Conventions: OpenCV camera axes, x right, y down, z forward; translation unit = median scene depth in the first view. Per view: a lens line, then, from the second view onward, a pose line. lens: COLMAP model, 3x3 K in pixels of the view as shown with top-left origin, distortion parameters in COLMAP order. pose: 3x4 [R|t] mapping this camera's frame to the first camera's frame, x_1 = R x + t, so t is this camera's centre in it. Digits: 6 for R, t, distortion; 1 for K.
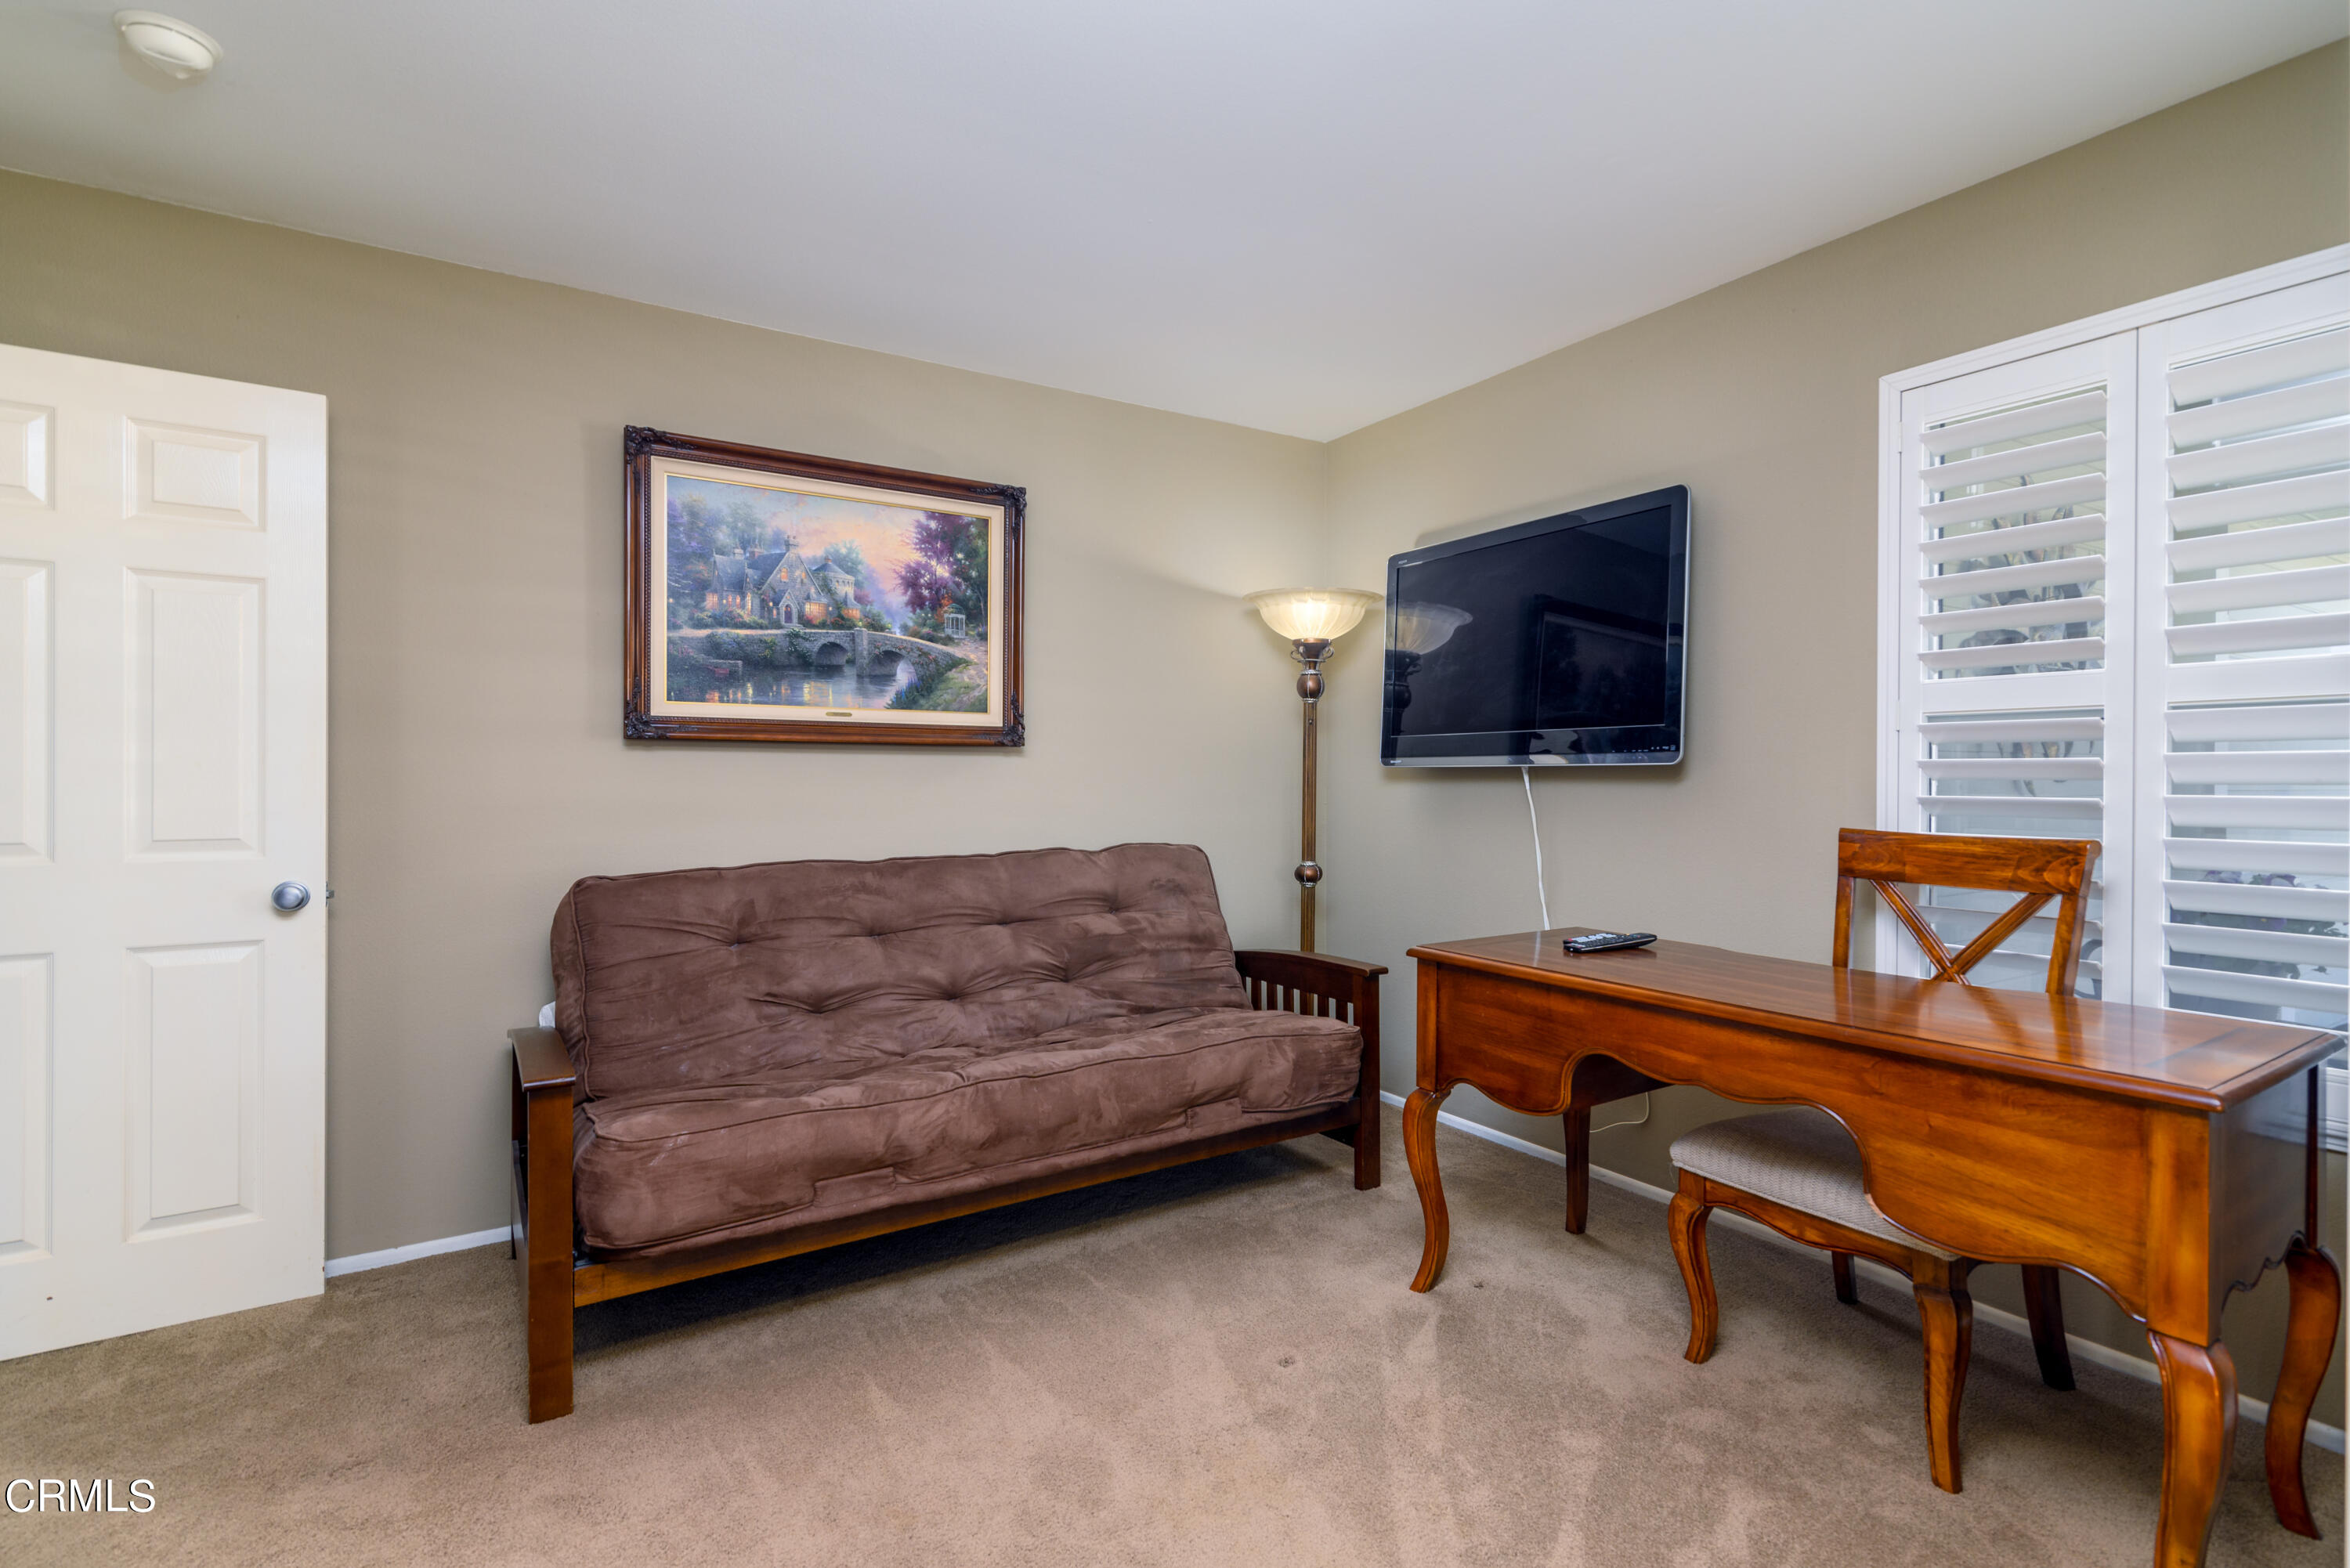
lens RADIAL K [[1052.1, 0, 1189.4], [0, 1052.1, 779.7], [0, 0, 1]] dist [-0.000831, -0.000226]
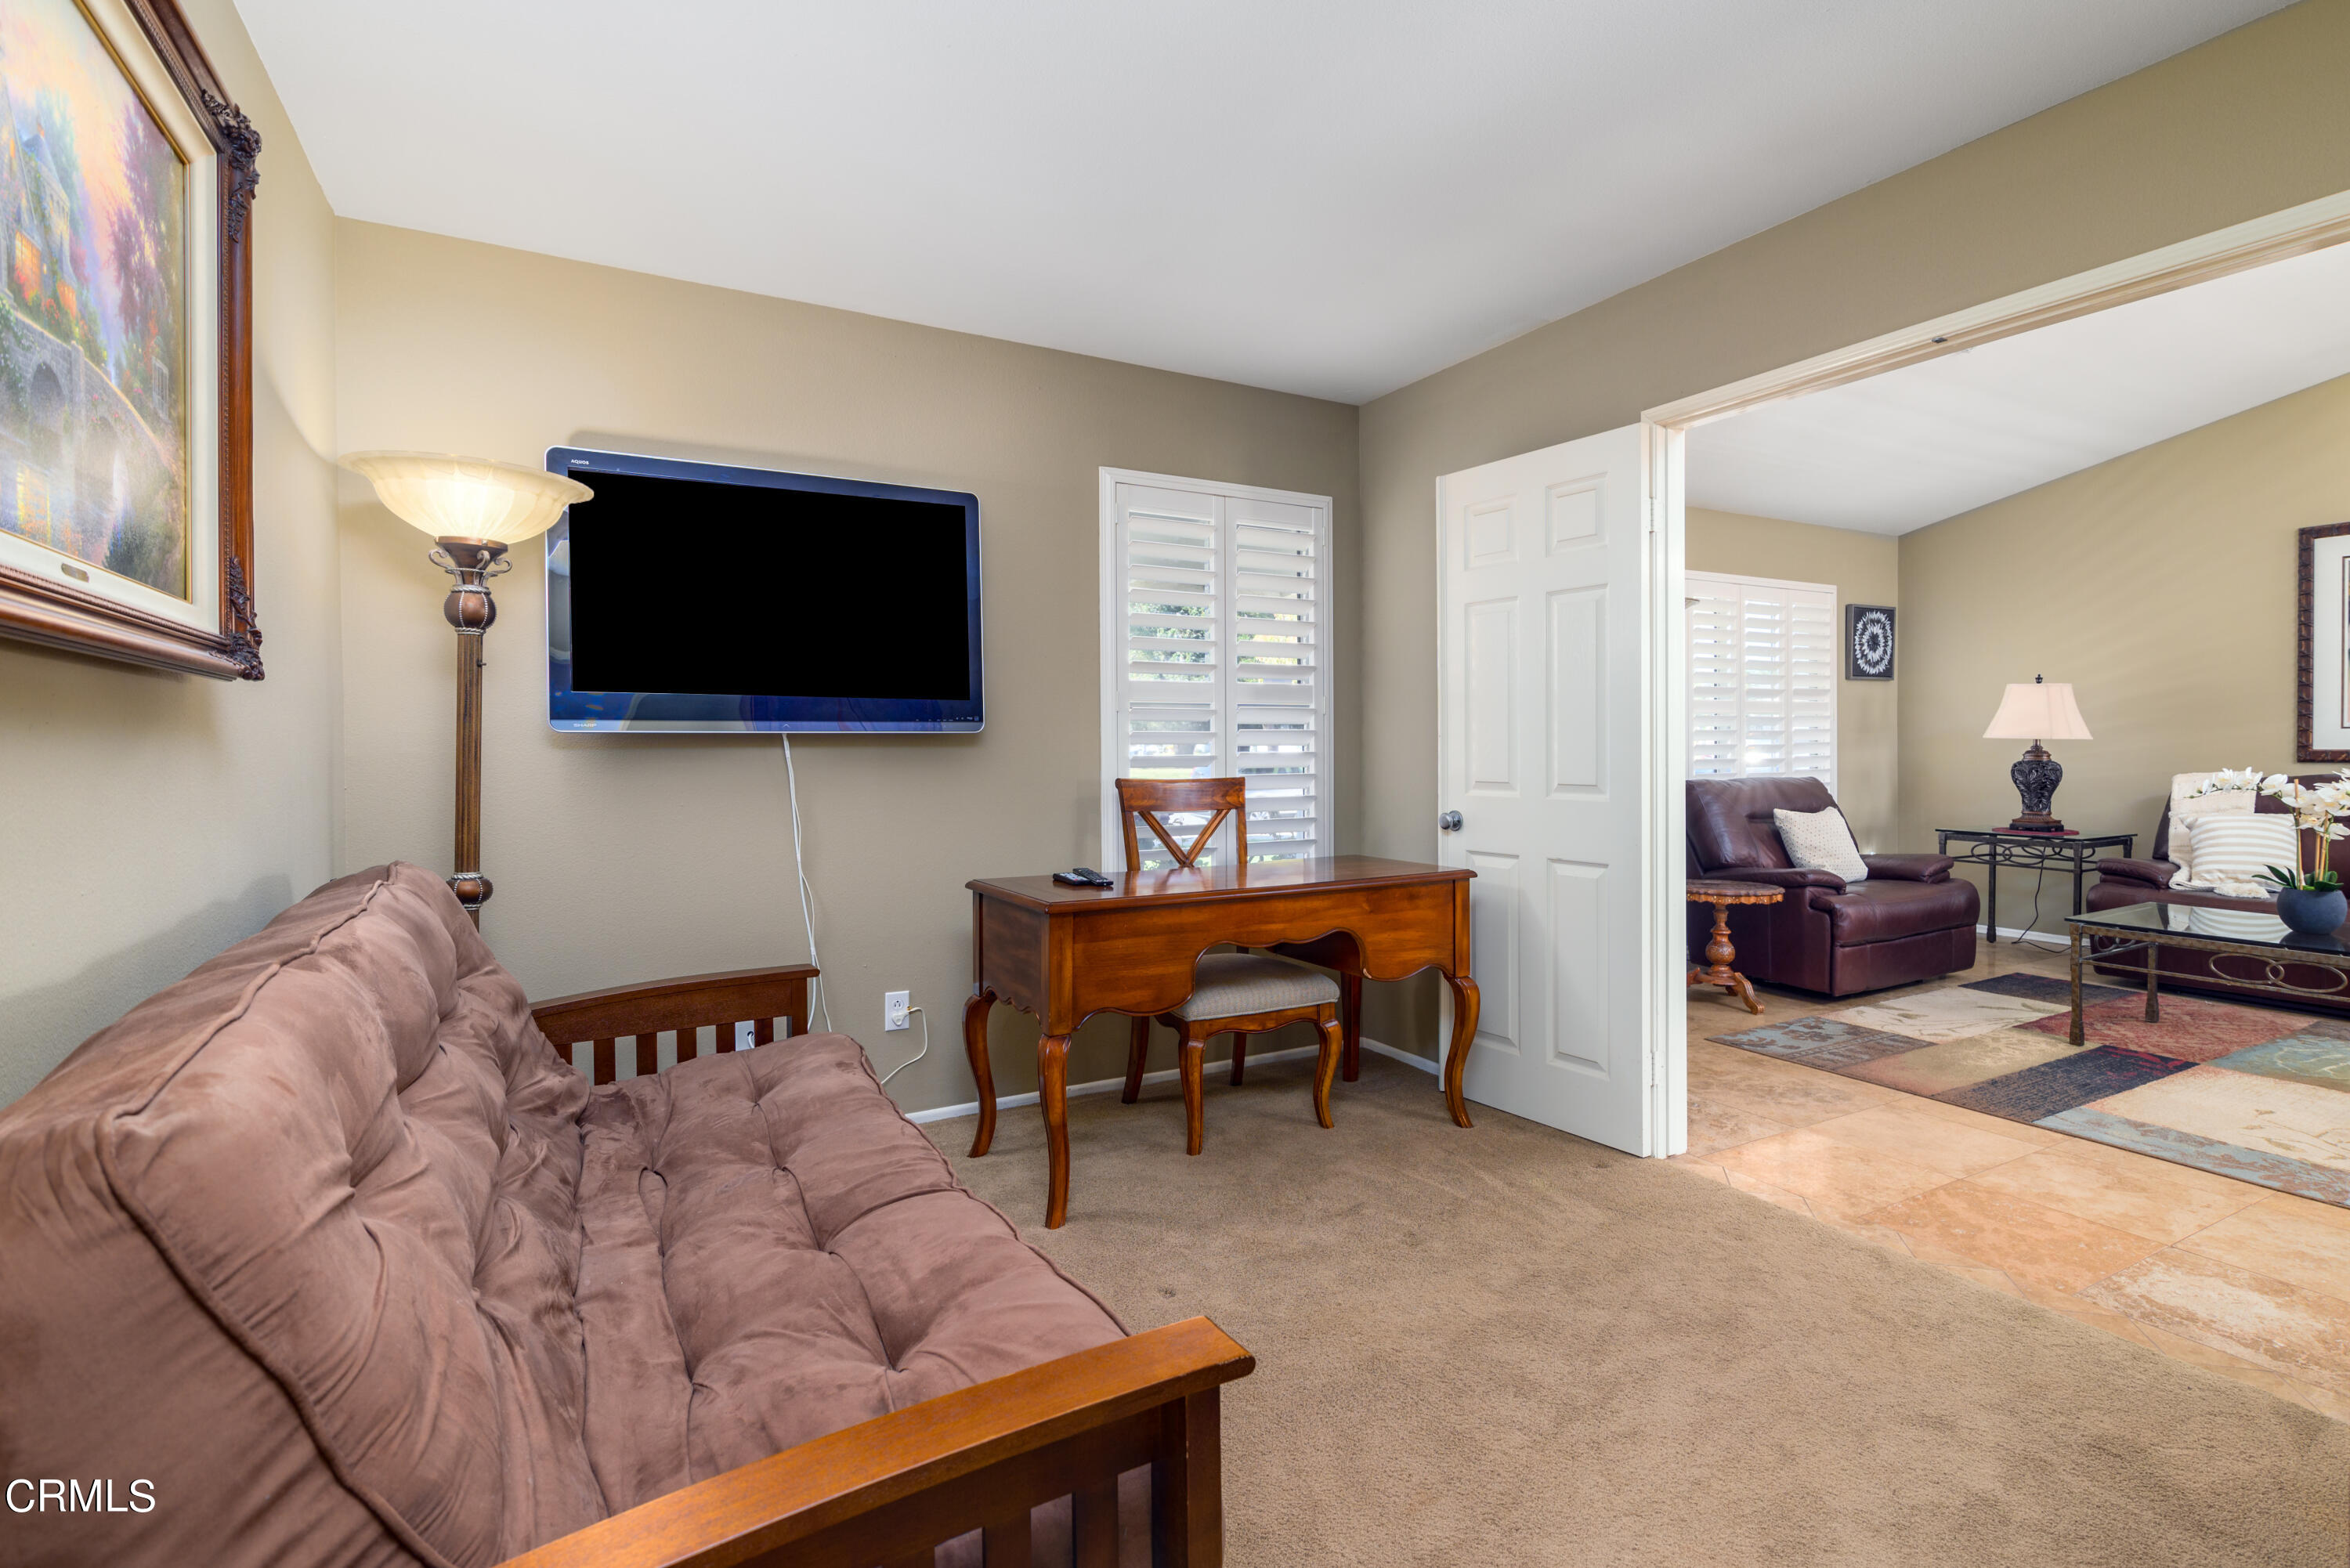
lens RADIAL K [[1175.5, 0, 1172.3], [0, 1175.5, 734.8], [0, 0, 1]] dist [-0.002470, -0.001160]
pose [[0.065589, 0.008265, 0.997813, -0.702689], [0.008980, 0.999920, -0.008873, 0.001224], [-0.997806, 0.009542, 0.065509, 0.593318]]
